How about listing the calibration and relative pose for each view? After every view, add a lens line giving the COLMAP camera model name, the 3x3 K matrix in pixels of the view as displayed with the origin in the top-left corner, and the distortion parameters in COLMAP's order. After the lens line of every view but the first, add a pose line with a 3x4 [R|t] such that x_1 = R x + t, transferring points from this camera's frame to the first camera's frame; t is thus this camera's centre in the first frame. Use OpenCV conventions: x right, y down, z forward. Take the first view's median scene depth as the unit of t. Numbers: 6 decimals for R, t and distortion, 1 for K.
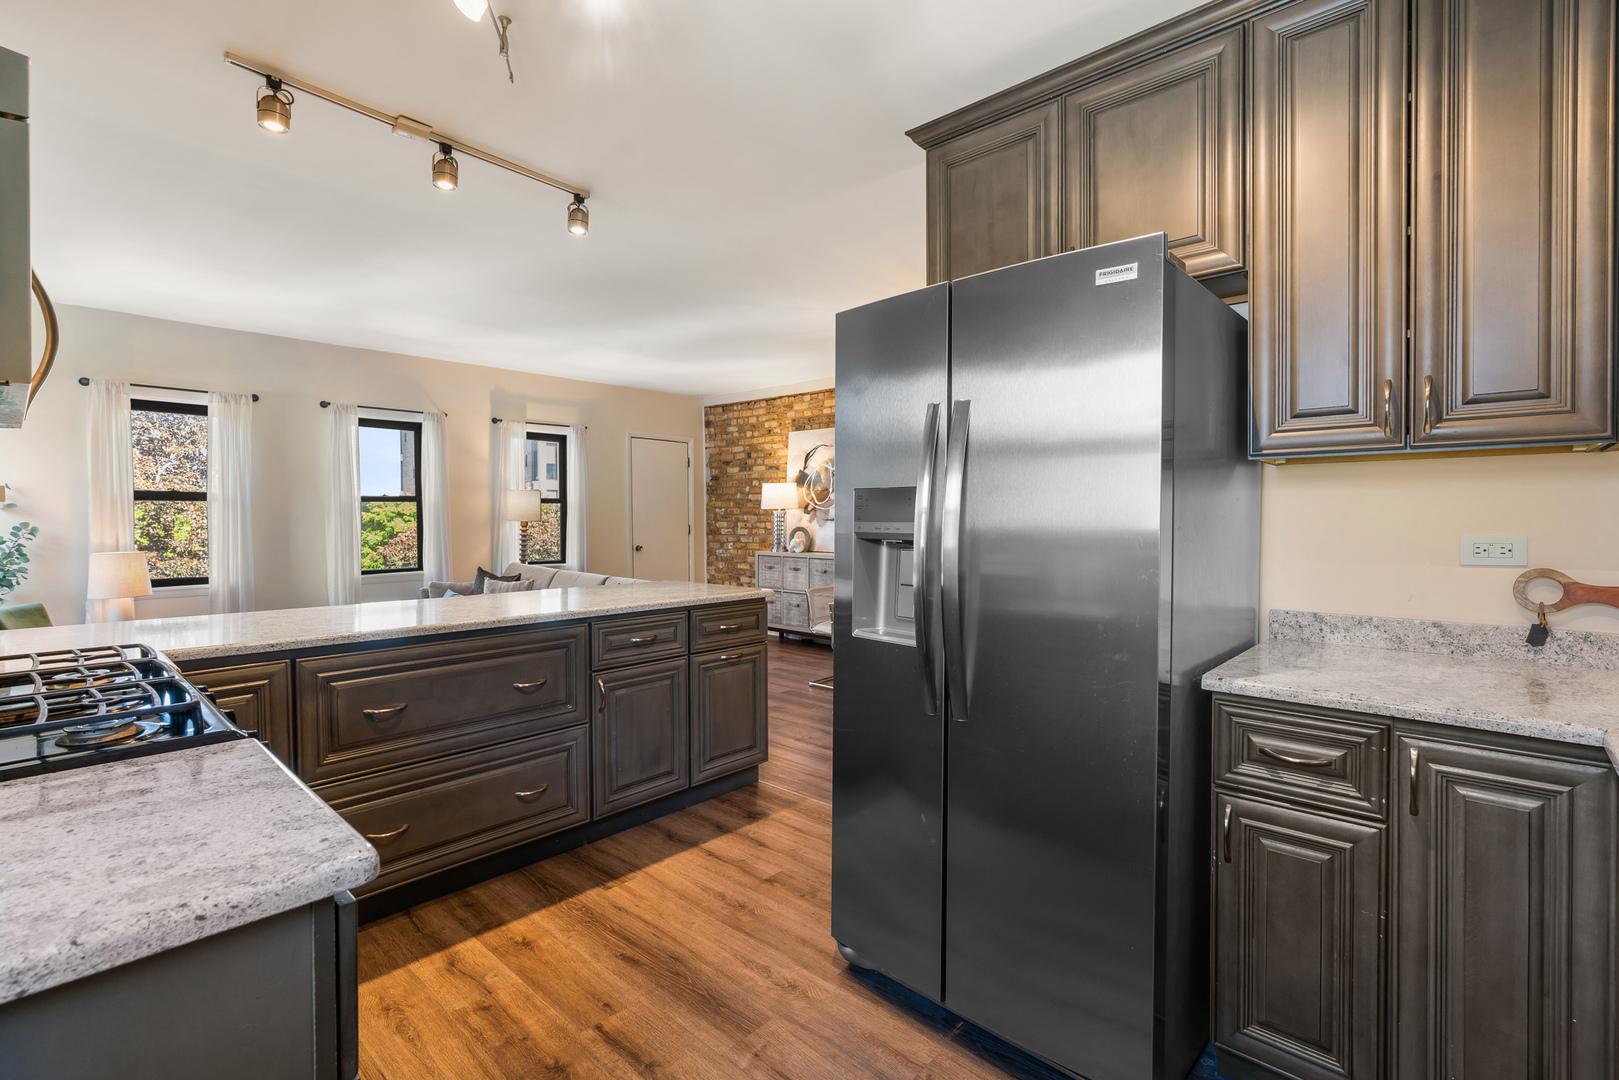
lens RADIAL K [[725.2, 0, 813.1], [0, 725.2, 532.0], [0, 0, 1]] dist [-0.015537, 0.006943]
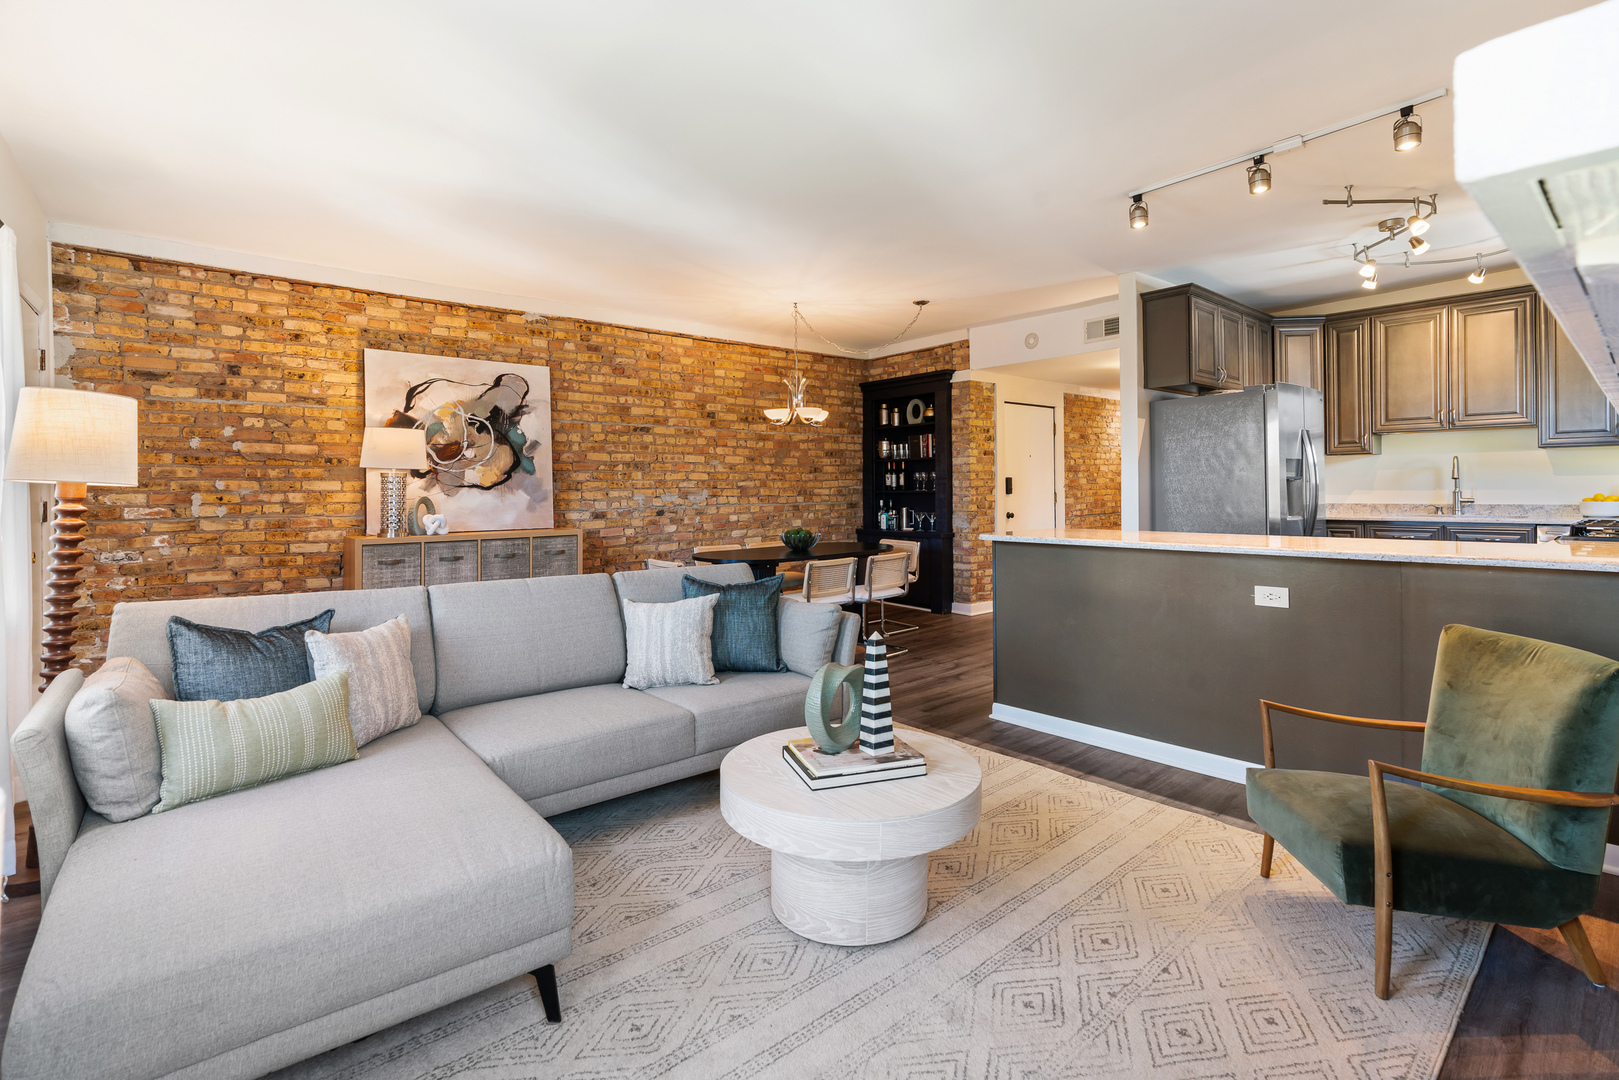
lens RADIAL K [[742.4, 0, 810.6], [0, 742.4, 487.3], [0, 0, 1]] dist [-0.015288, 0.000193]
pose [[0.117889, 0.001297, 0.993026, -0.606333], [0.033475, 0.999426, -0.005279, -0.000419], [-0.992462, 0.033864, 0.117778, 0.527617]]
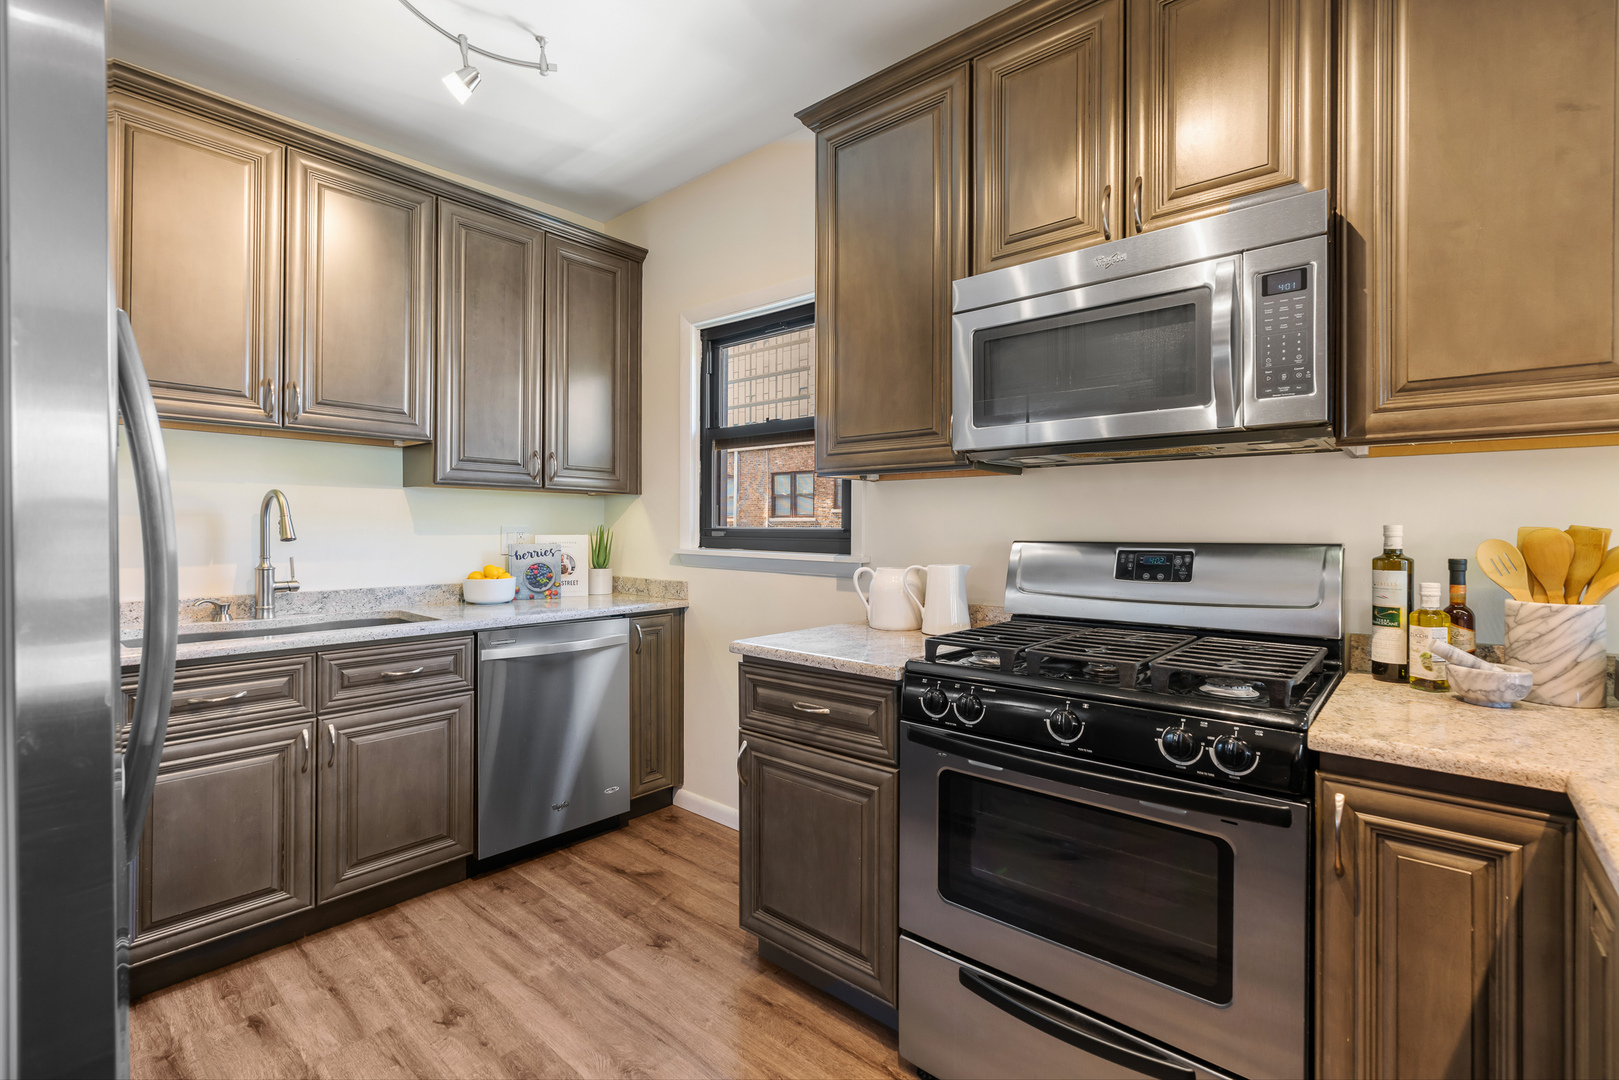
lens RADIAL K [[725.2, 0, 813.1], [0, 725.2, 532.0], [0, 0, 1]] dist [-0.015537, 0.006943]
pose [[-0.999331, -0.003783, -0.036365, -0.076373], [-0.004660, 0.999699, 0.024077, -0.003302], [0.036263, 0.024231, -0.999048, 0.324128]]
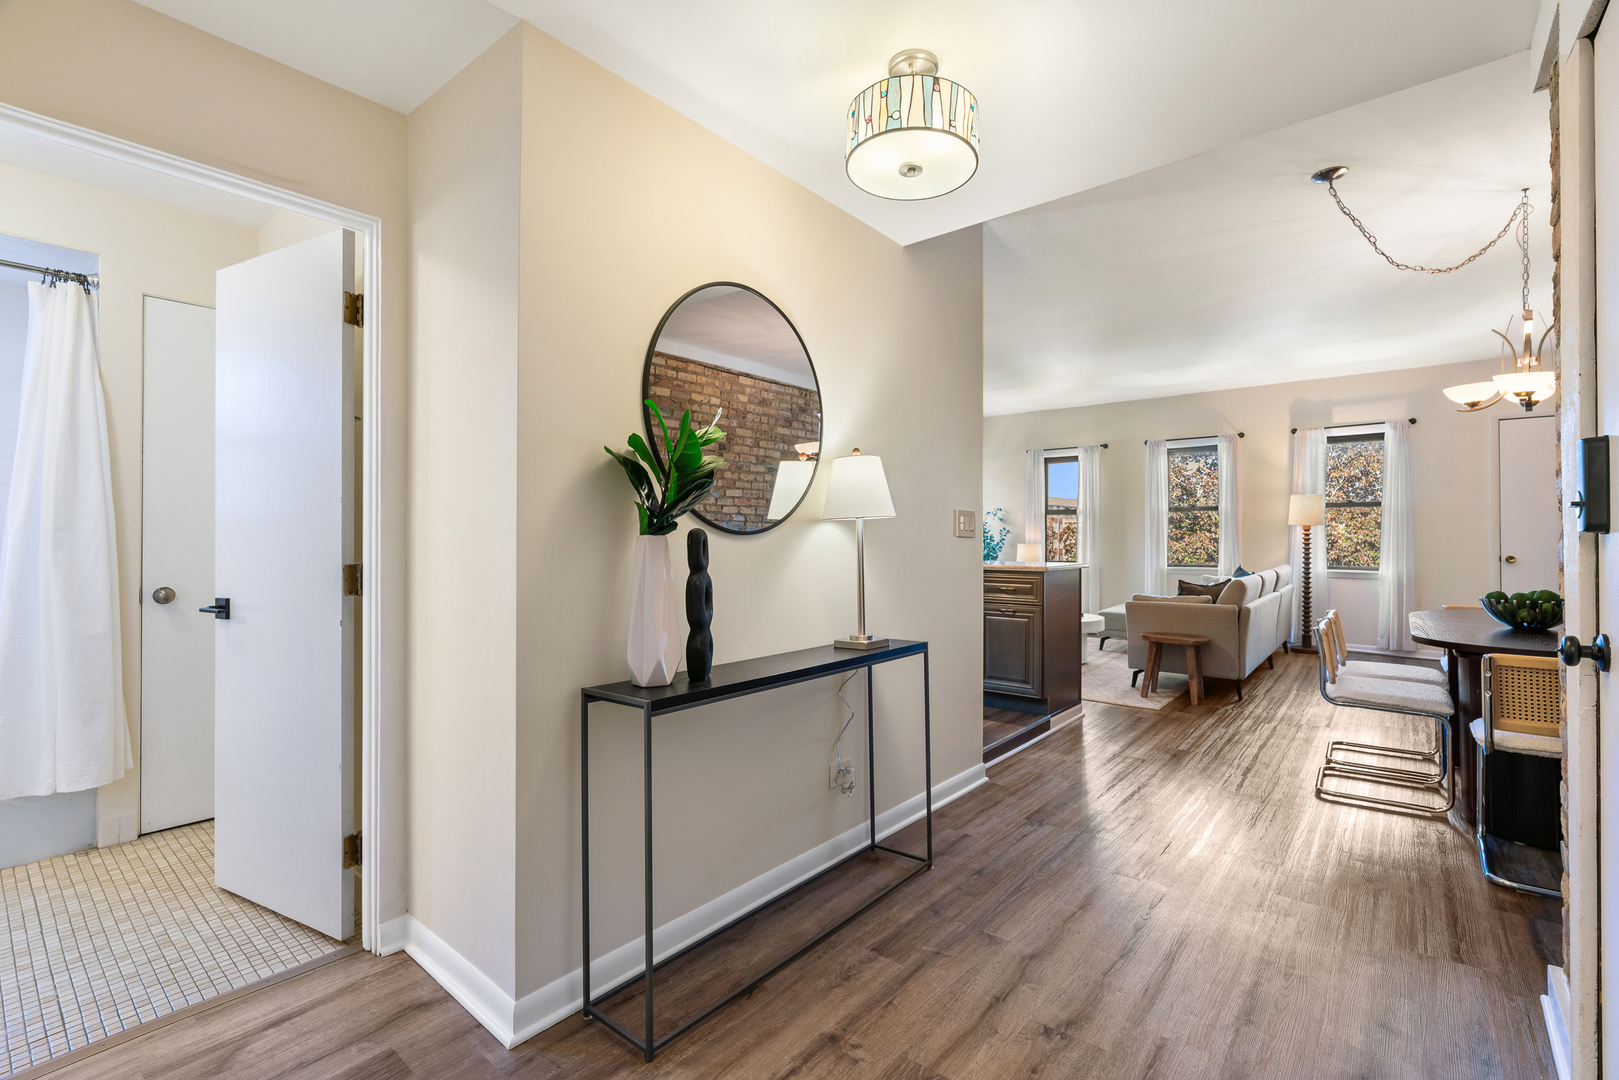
lens RADIAL K [[725.2, 0, 813.1], [0, 725.2, 532.0], [0, 0, 1]] dist [-0.015537, 0.006943]
pose [[0.056315, -0.009005, -0.998372, 0.509309], [-0.022809, 0.999687, -0.010304, 0.018839], [0.998152, 0.023352, 0.056092, 0.207253]]
